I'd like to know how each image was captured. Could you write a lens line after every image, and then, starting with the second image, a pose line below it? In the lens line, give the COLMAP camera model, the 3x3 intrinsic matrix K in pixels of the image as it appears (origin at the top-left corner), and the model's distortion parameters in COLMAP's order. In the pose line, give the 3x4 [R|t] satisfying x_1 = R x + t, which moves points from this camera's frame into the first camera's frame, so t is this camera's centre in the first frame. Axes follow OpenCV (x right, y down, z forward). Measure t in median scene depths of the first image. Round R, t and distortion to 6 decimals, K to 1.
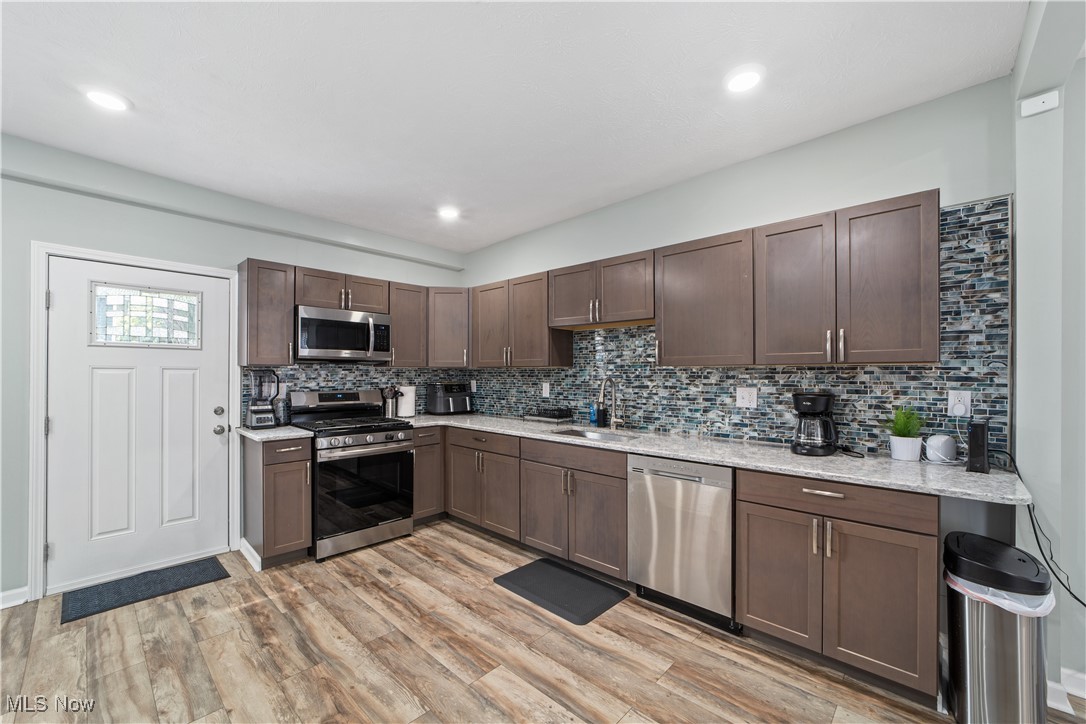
lens RADIAL K [[438.8, 0, 538.4], [0, 438.8, 371.3], [0, 0, 1]] dist [-0.001859, 0.000227]
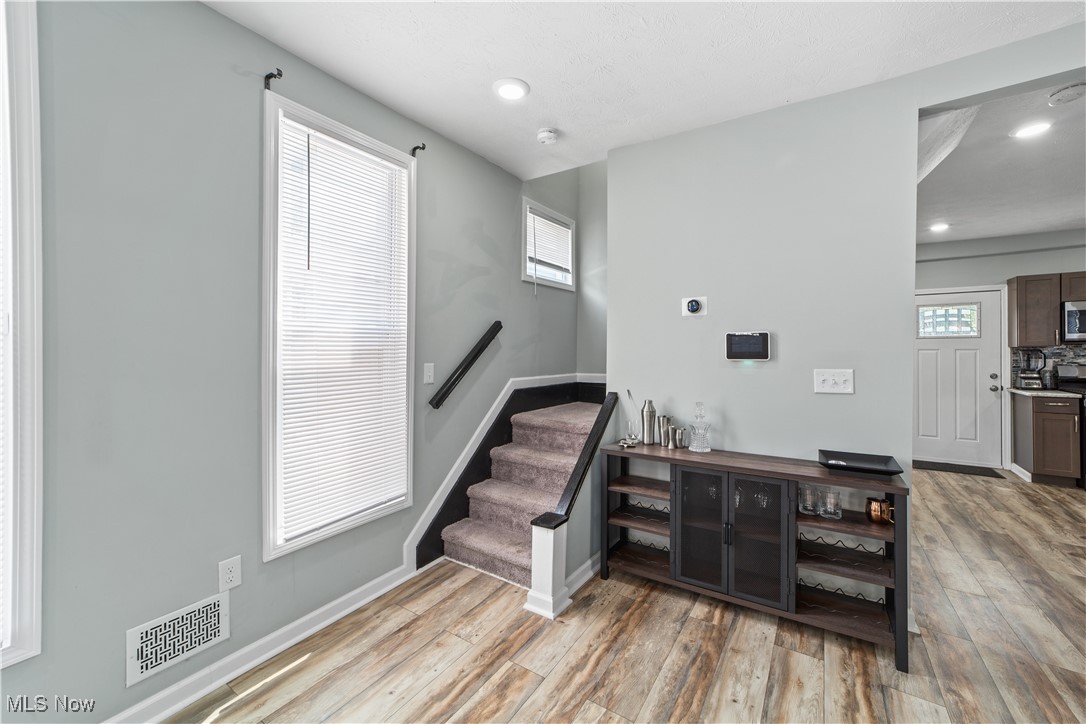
lens RADIAL K [[428.6, 0, 539.7], [0, 428.6, 352.7], [0, 0, 1]] dist [0.005761, 0.000529]
pose [[0.183718, -0.005306, -0.982965, 0.487901], [0.005778, 0.999974, -0.004318, 0.004493], [0.982962, -0.004886, 0.183744, -0.876438]]
